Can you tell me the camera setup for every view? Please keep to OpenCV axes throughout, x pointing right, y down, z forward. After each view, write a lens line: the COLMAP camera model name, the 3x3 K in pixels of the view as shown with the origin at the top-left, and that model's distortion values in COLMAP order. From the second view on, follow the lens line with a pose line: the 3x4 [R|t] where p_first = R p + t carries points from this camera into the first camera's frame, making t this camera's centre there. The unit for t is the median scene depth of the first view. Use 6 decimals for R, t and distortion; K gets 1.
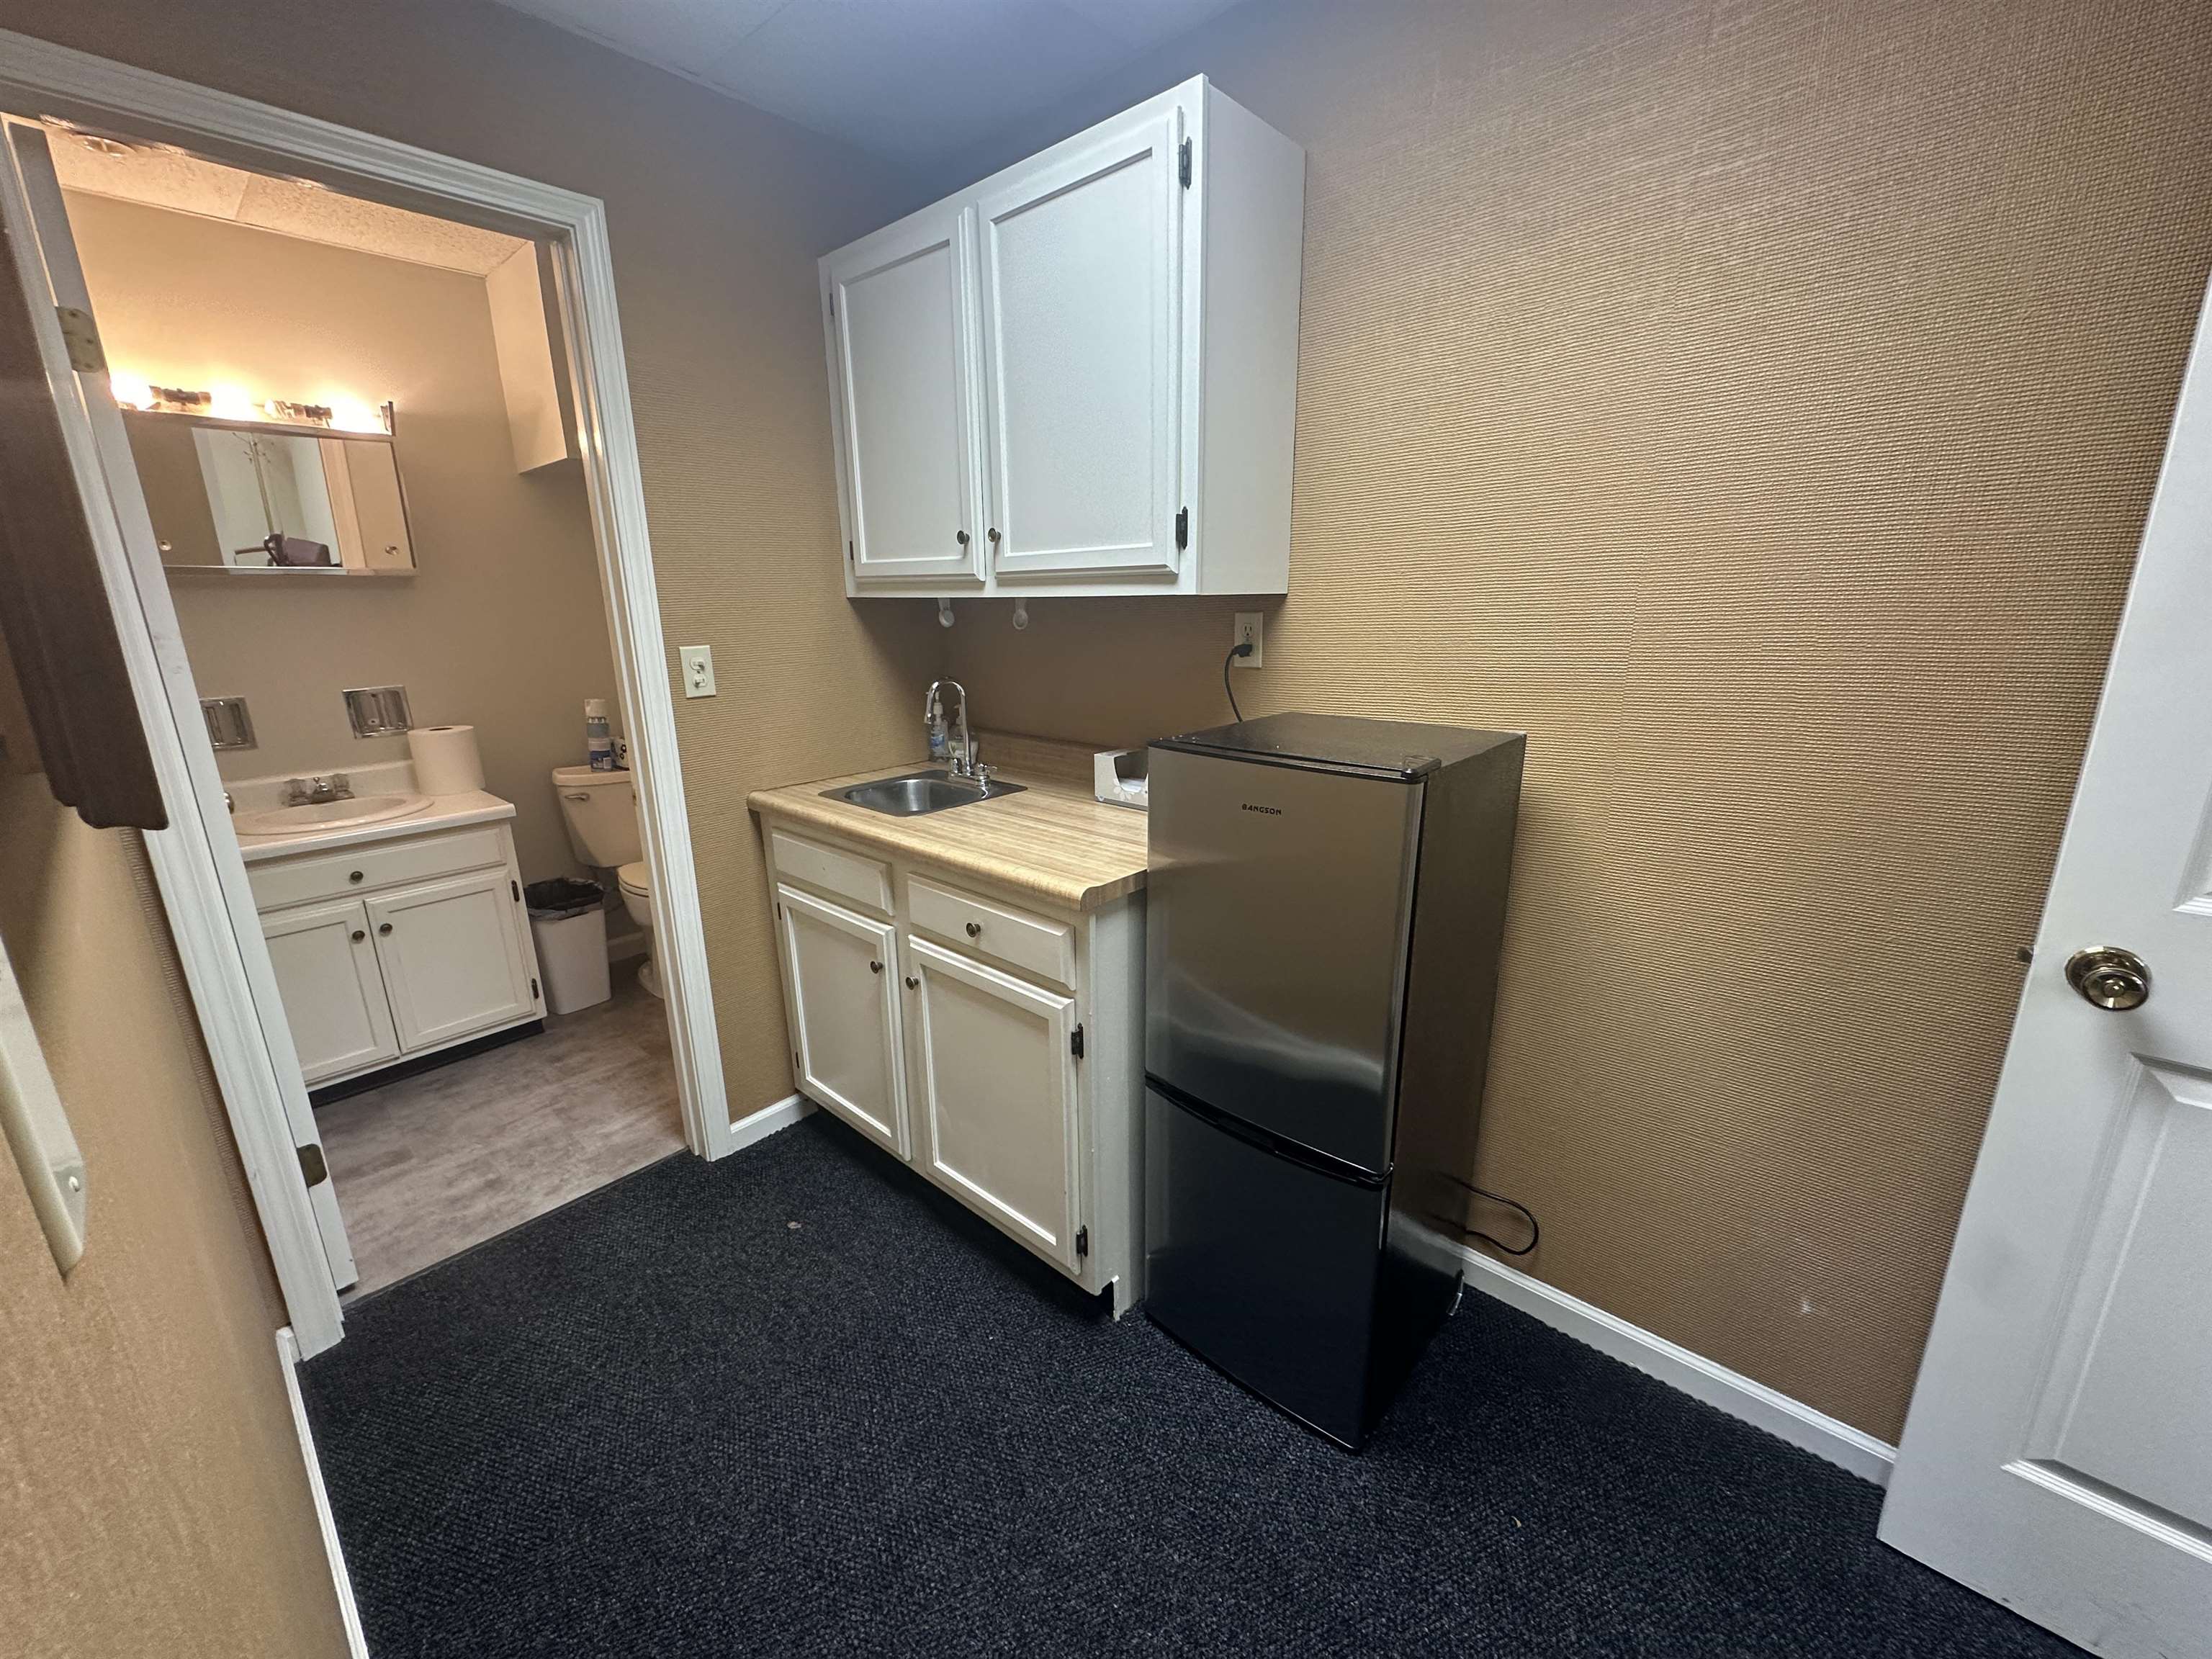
lens RADIAL K [[891.0, 0, 1110.5], [0, 891.0, 828.8], [0, 0, 1]] dist [0.000681, -0.000303]
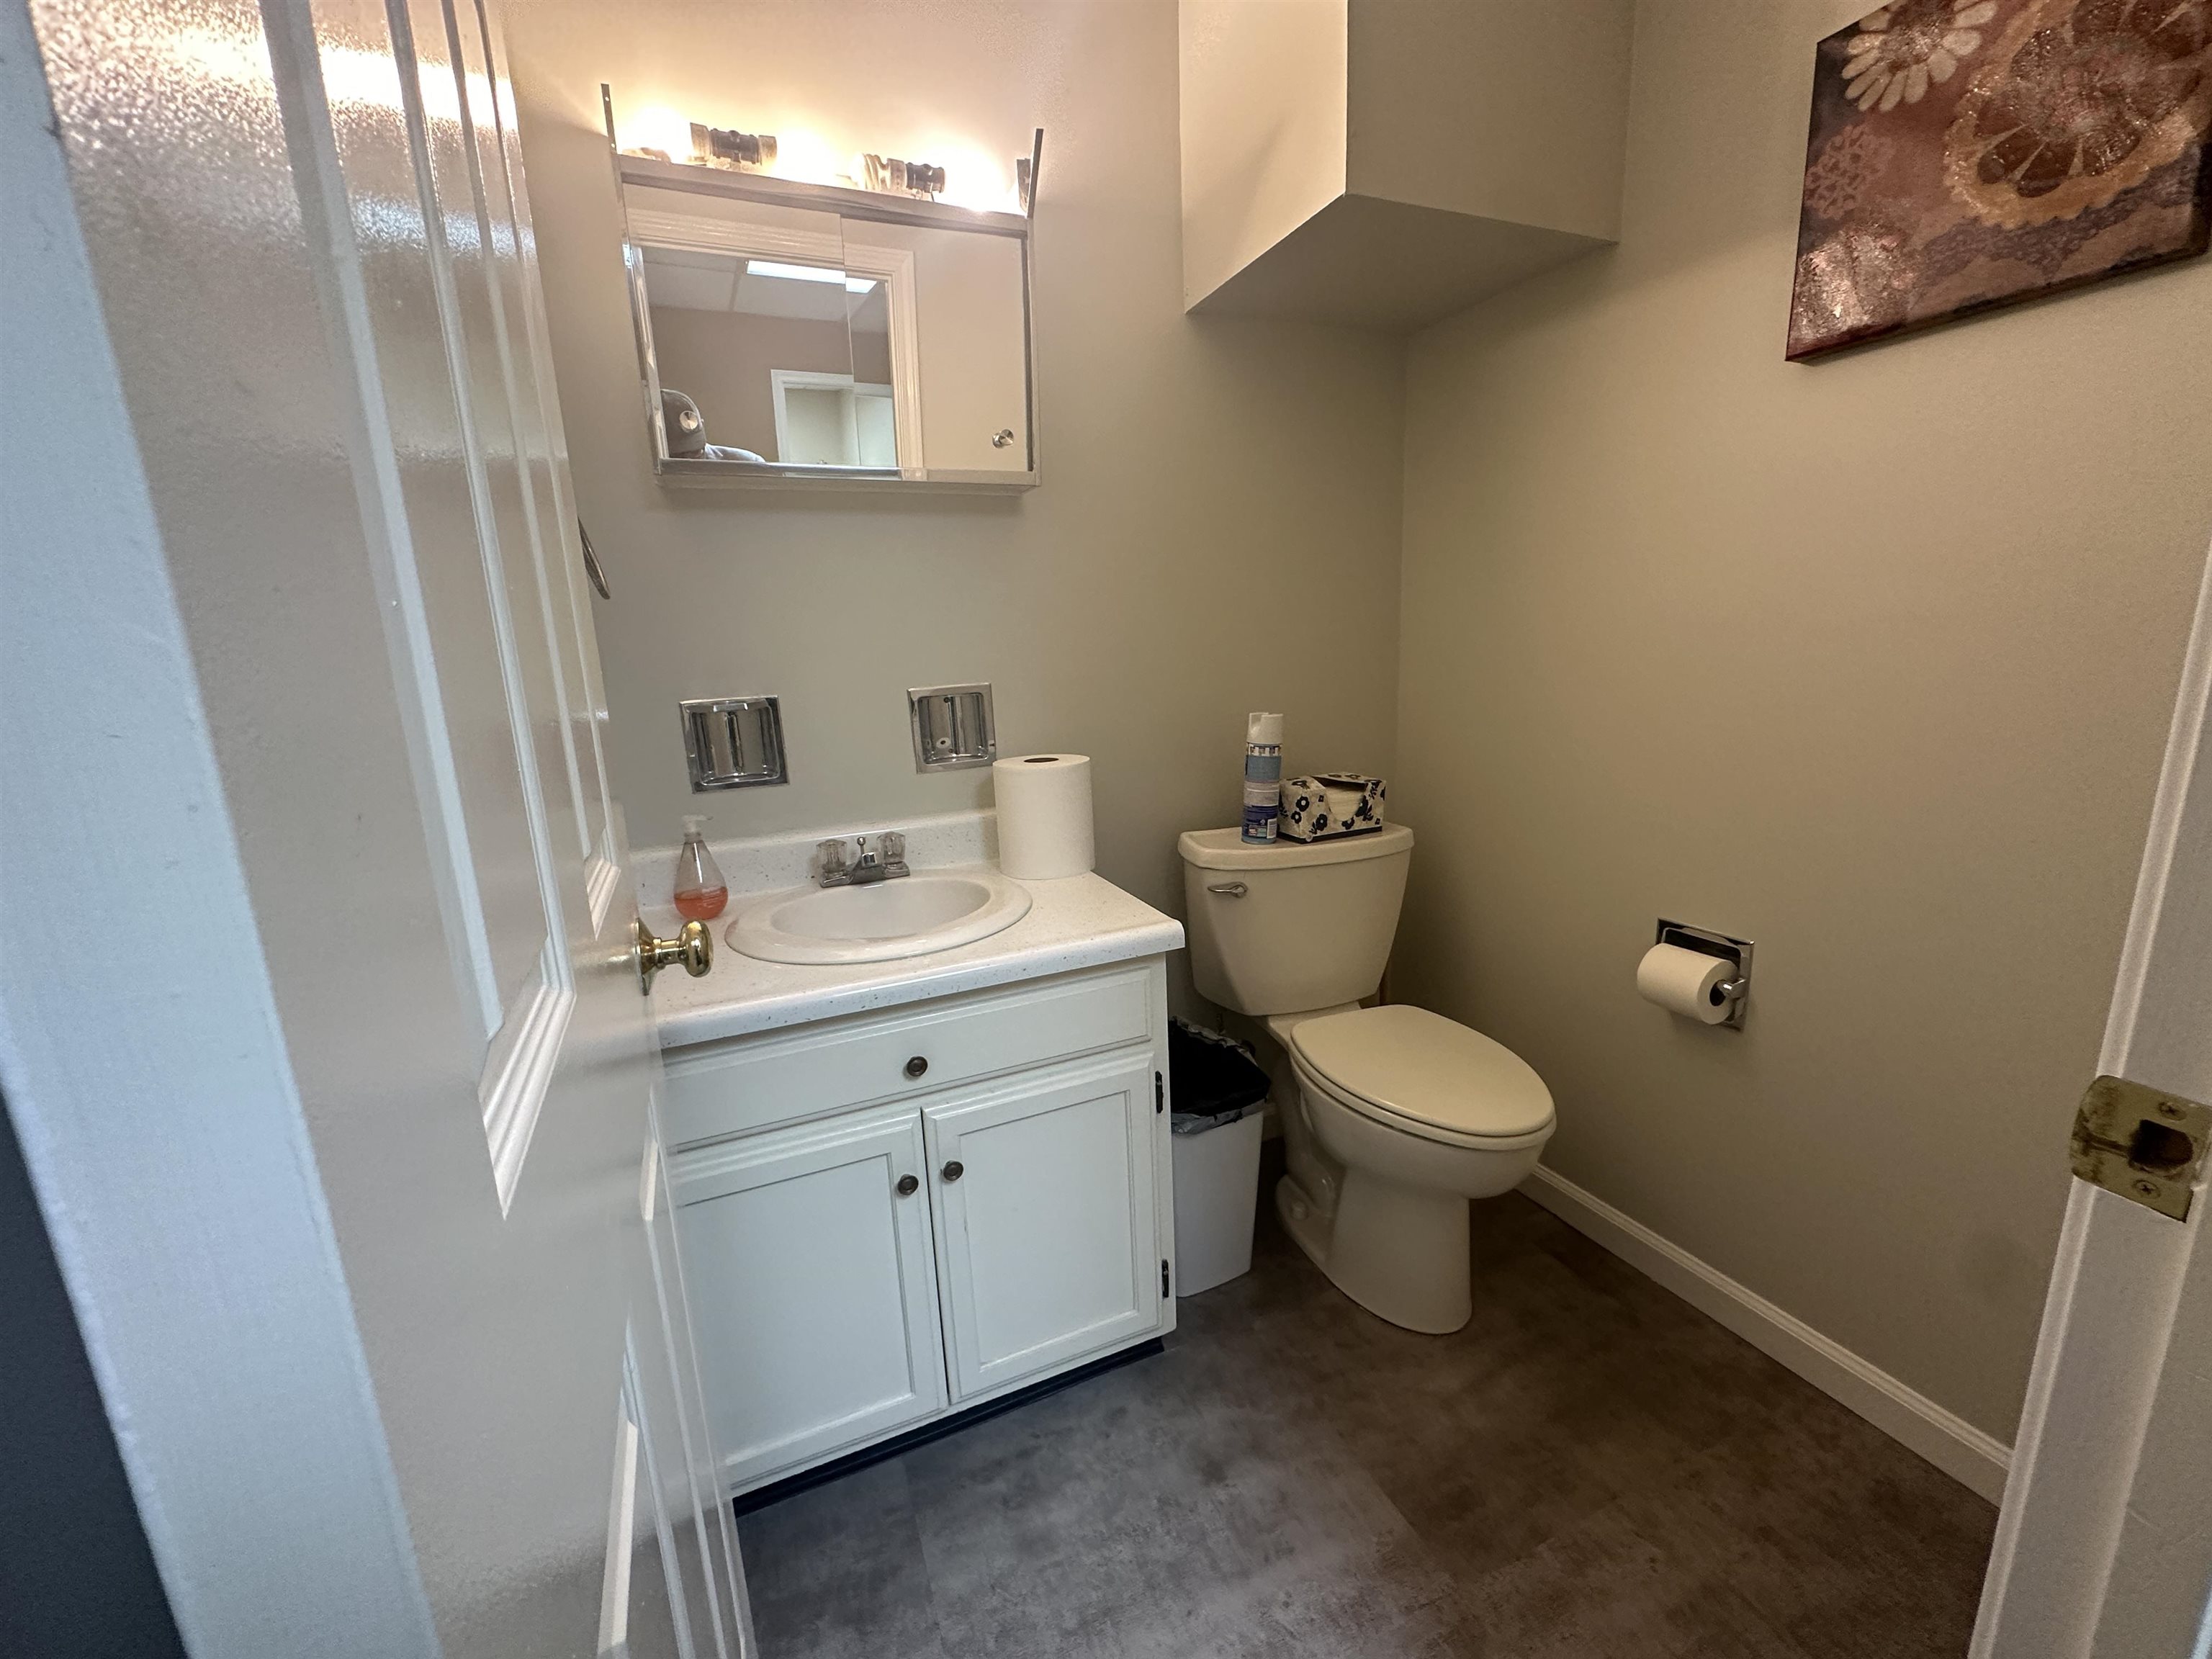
lens RADIAL K [[891.0, 0, 1104.3], [0, 891.0, 826.9], [0, 0, 1]] dist [0.000681, -0.000303]
pose [[0.904853, 0.065950, -0.420585, -0.501129], [-0.081719, 0.996463, -0.019560, -0.065198], [0.417808, 0.052069, 0.907042, 0.536509]]
